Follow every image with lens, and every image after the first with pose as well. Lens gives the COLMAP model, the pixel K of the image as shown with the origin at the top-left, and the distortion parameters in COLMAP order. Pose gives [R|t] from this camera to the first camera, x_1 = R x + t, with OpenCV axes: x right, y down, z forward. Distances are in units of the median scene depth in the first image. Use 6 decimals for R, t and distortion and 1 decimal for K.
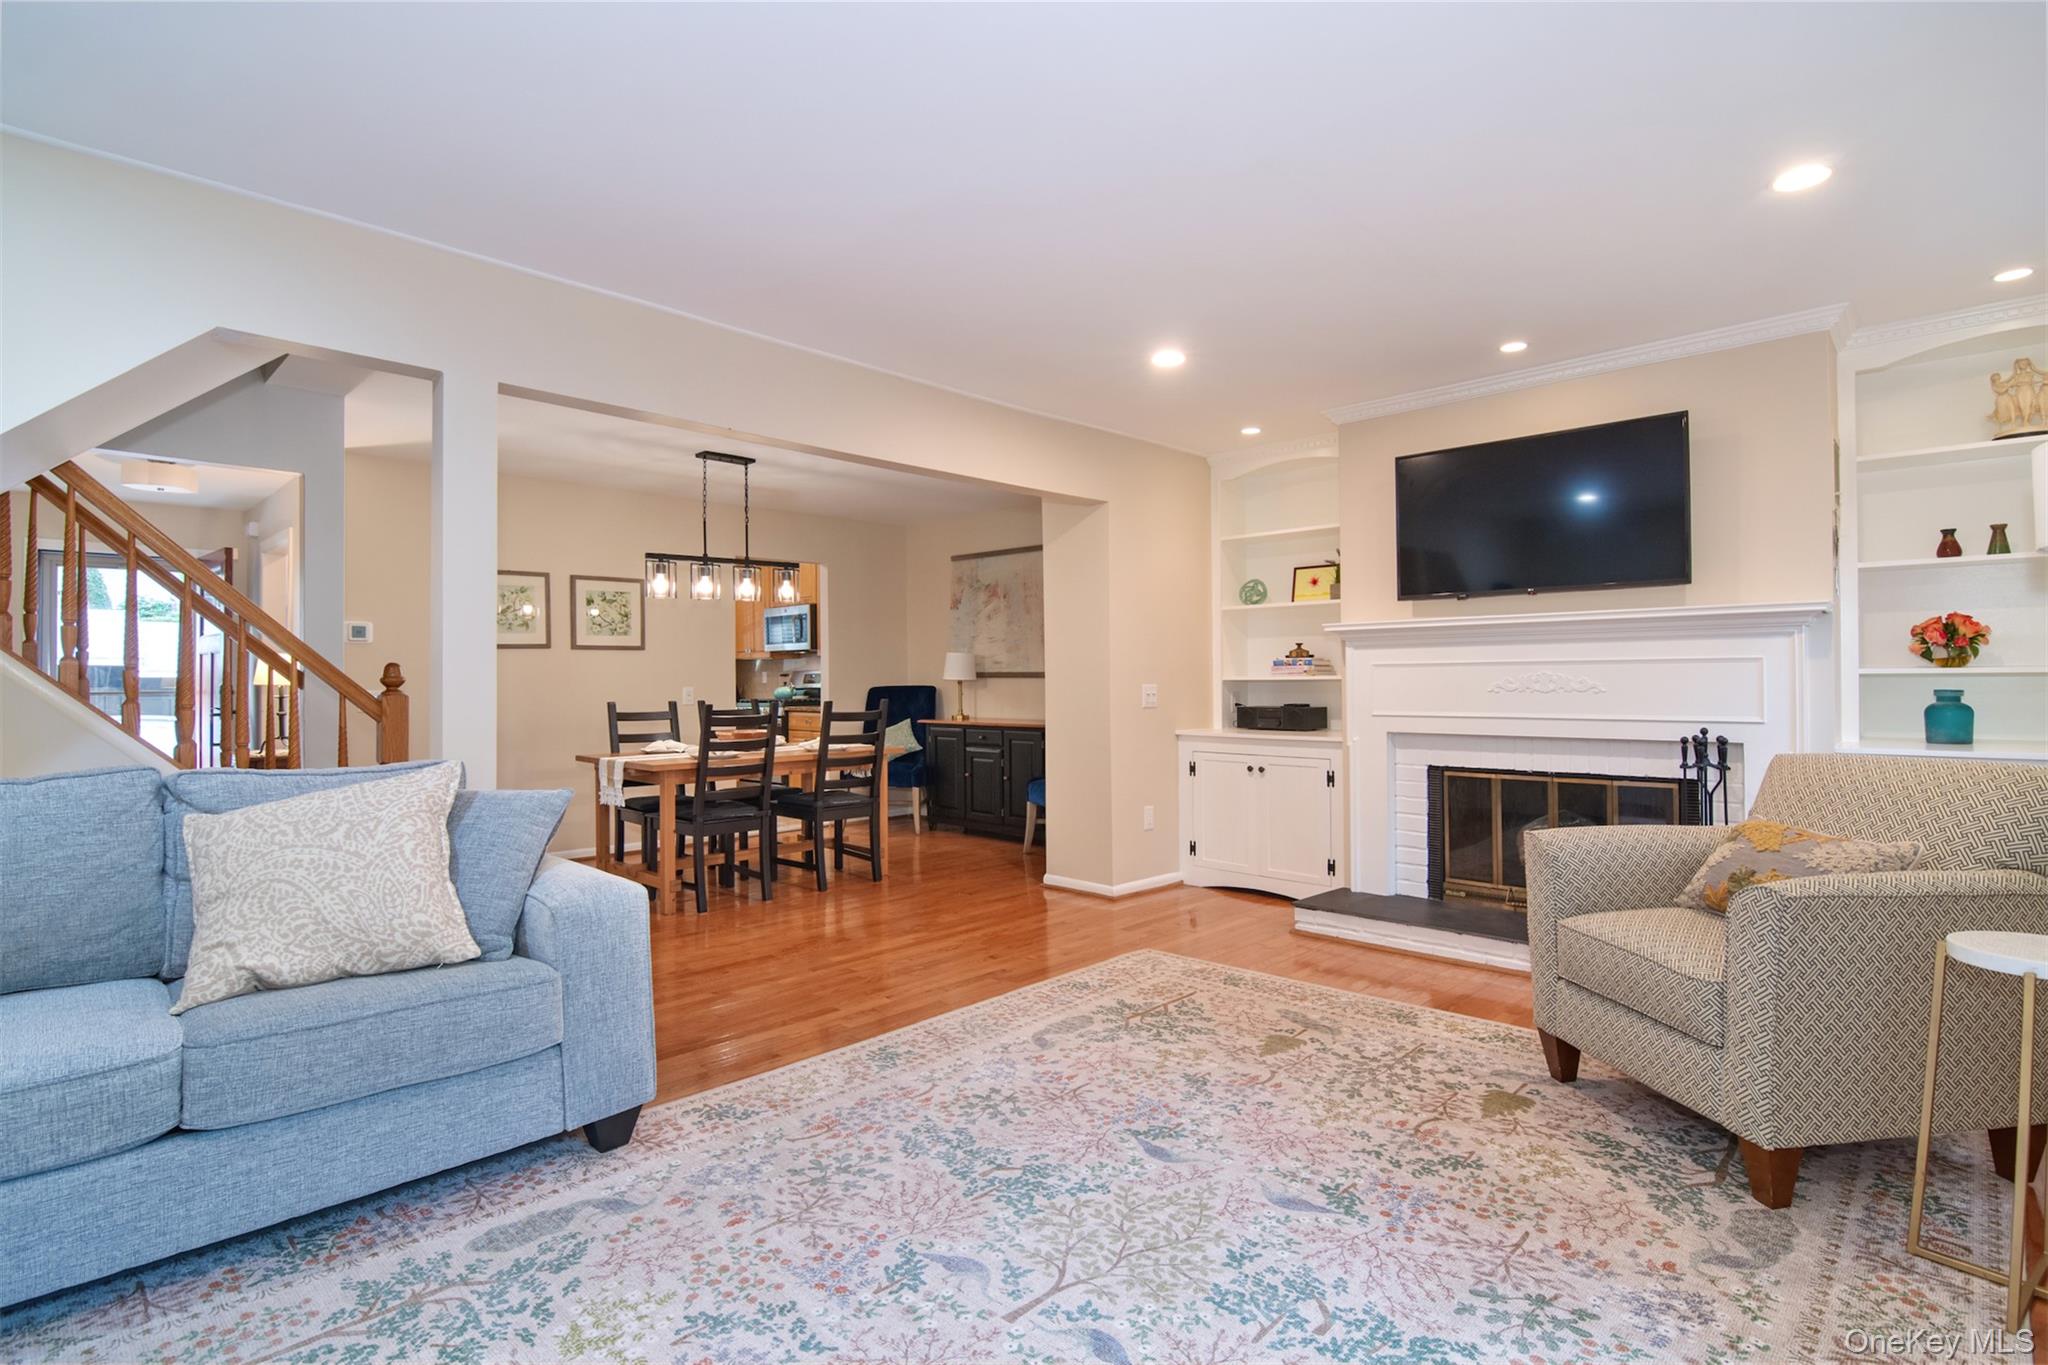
lens RADIAL K [[991.1, 0, 1032.7], [0, 991.1, 680.3], [0, 0, 1]] dist [-0.002086, -0.011524]
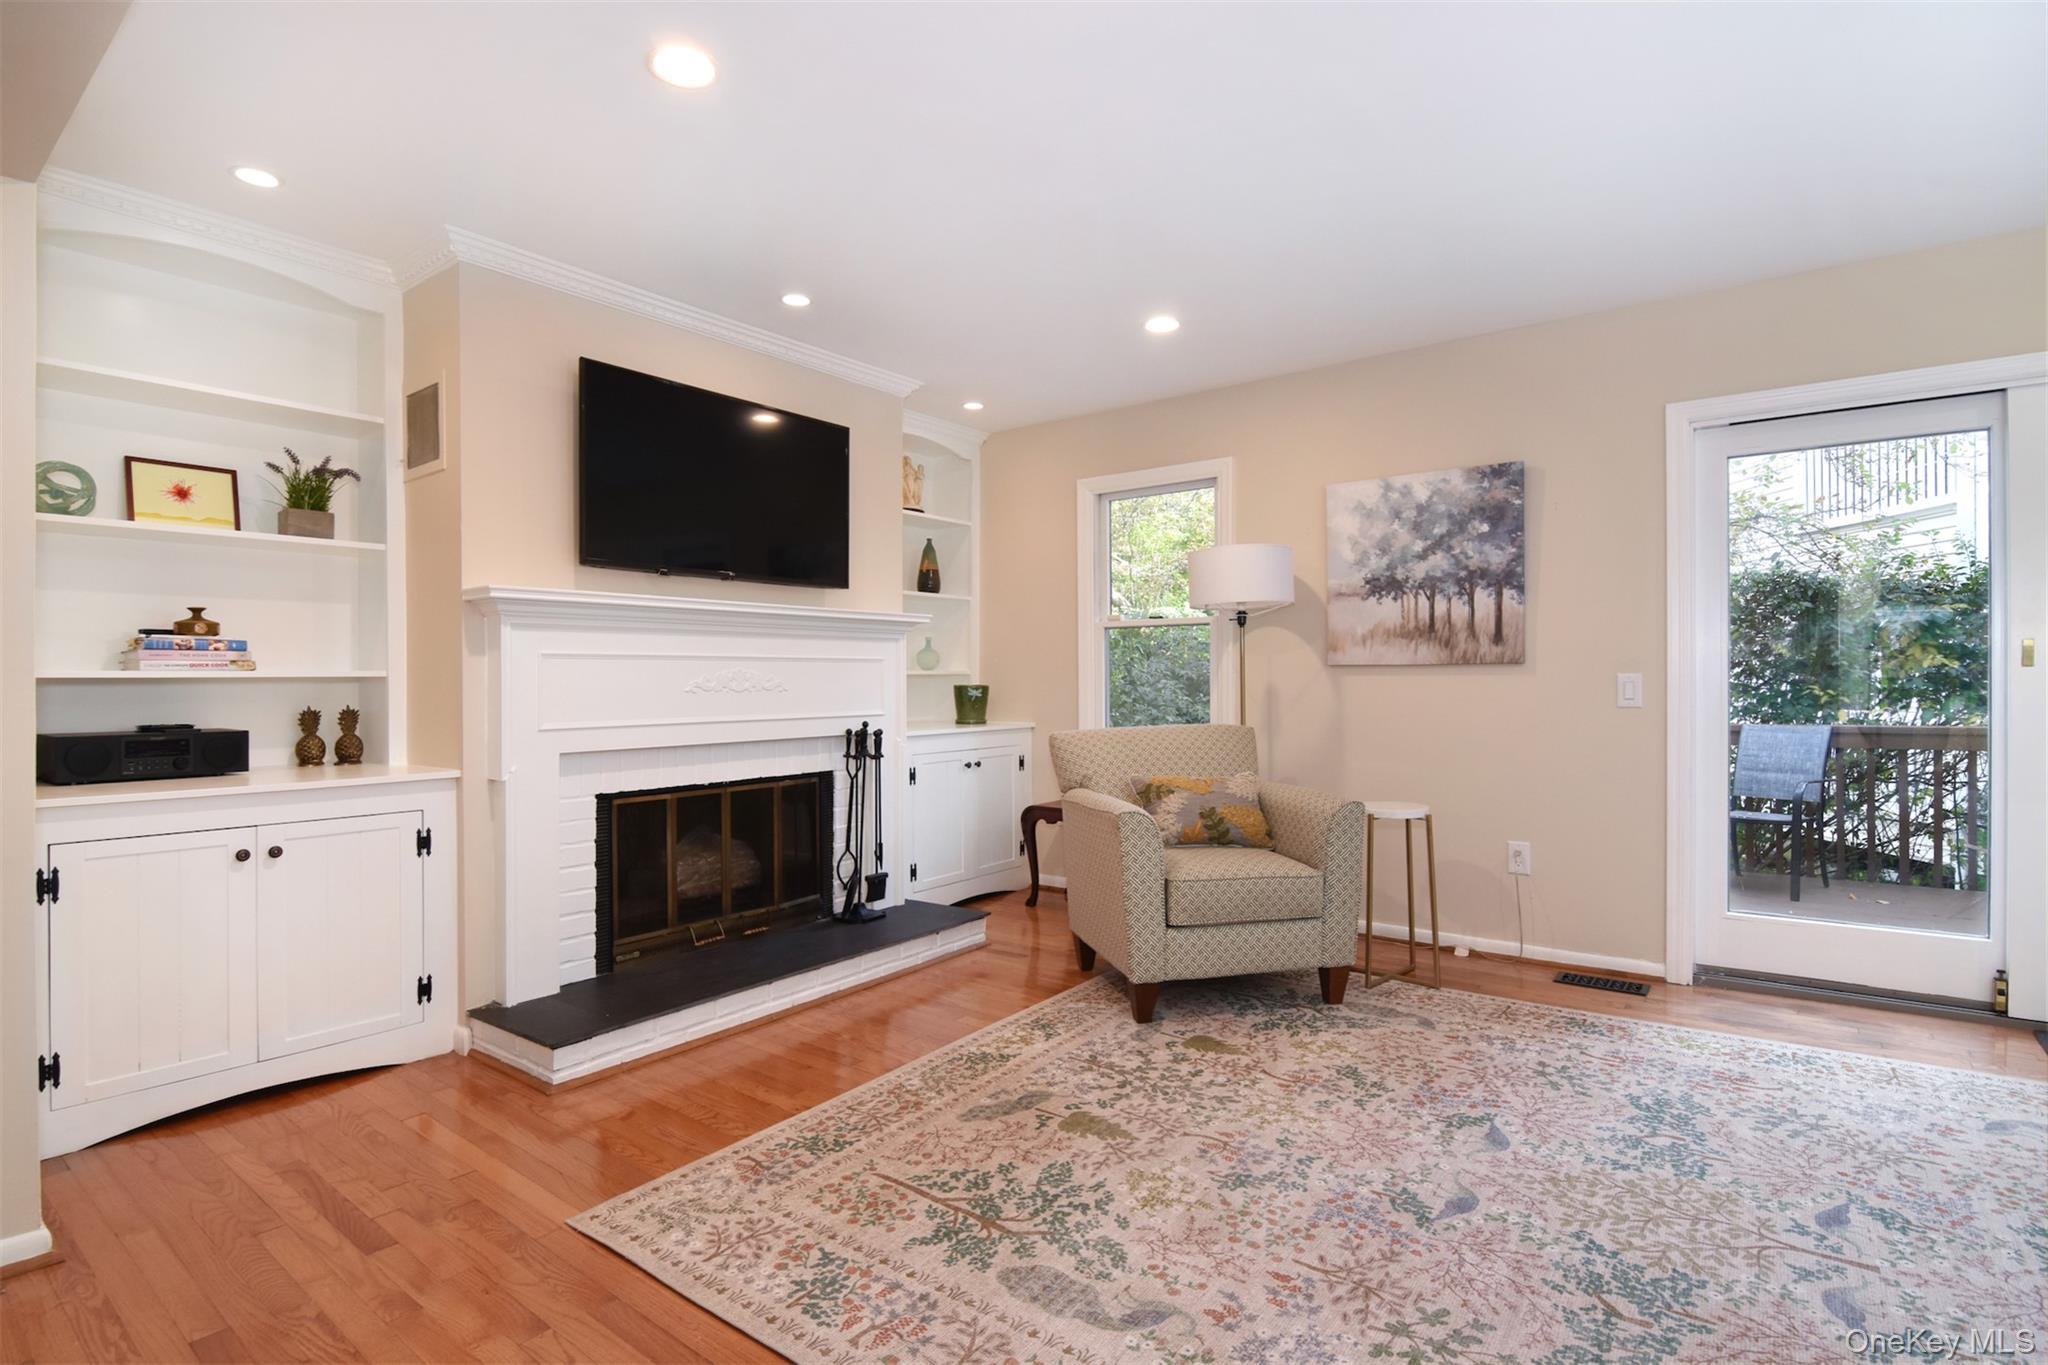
lens RADIAL K [[991.1, 0, 1032.7], [0, 991.1, 680.3], [0, 0, 1]] dist [-0.002086, -0.011524]
pose [[-0.112895, 0.005036, 0.993594, -0.617484], [0.004073, 0.999981, -0.004606, 0.010952], [-0.993599, 0.003527, -0.112913, 1.291273]]
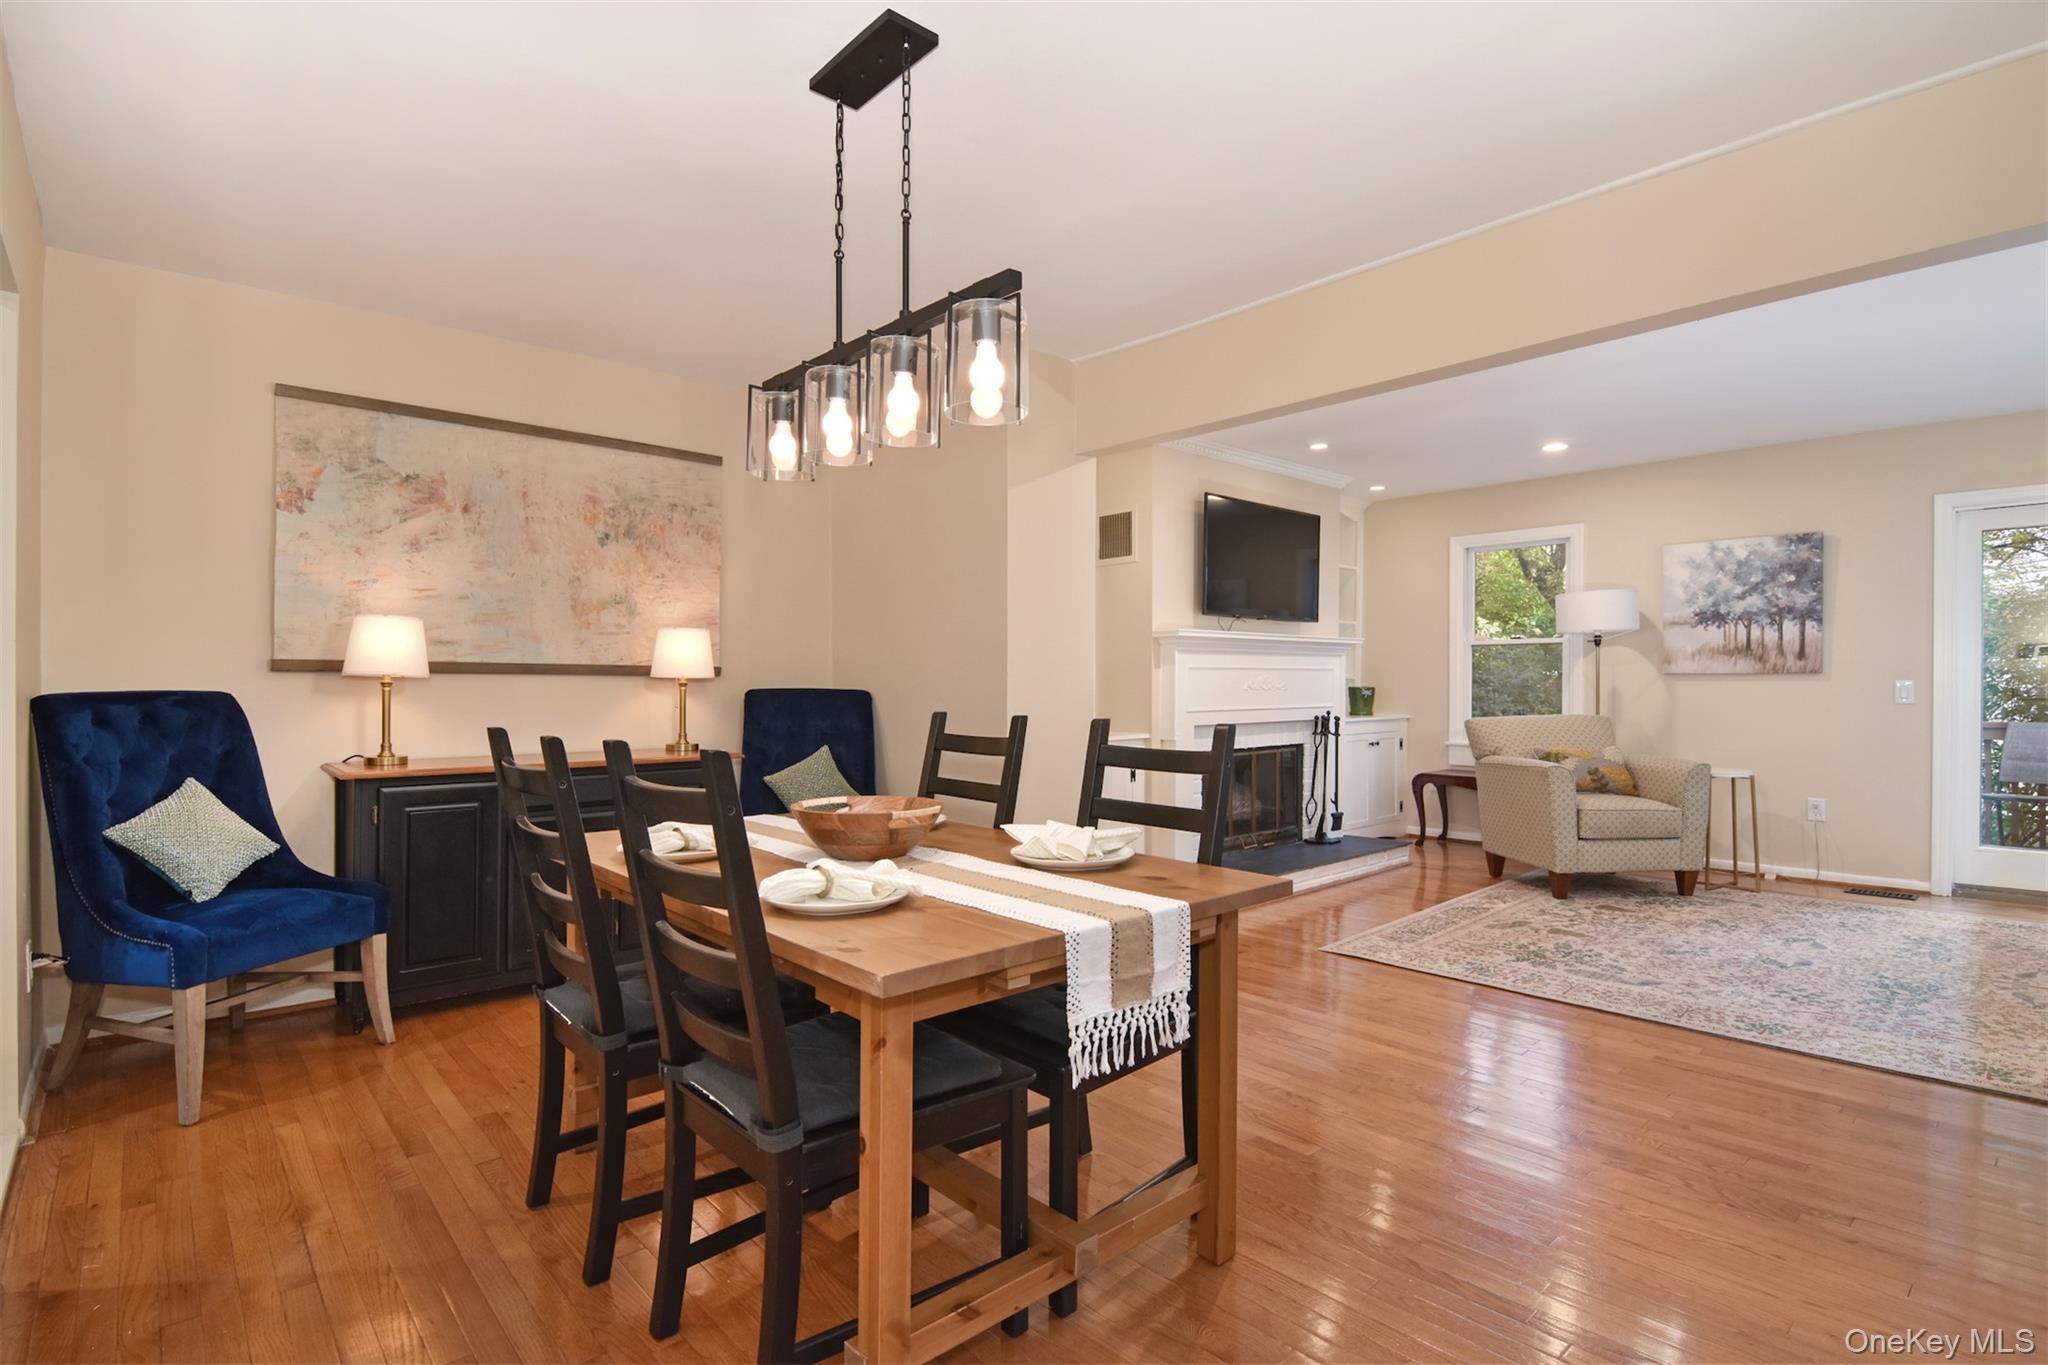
lens RADIAL K [[990.4, 0, 1037.4], [0, 990.4, 687.5], [0, 0, 1]] dist [-0.003759, -0.010268]
pose [[0.064578, -0.000446, 0.997913, -1.399449], [-0.000105, 1.000000, 0.000454, 0.011543], [-0.997913, -0.000134, 0.064577, 1.902829]]
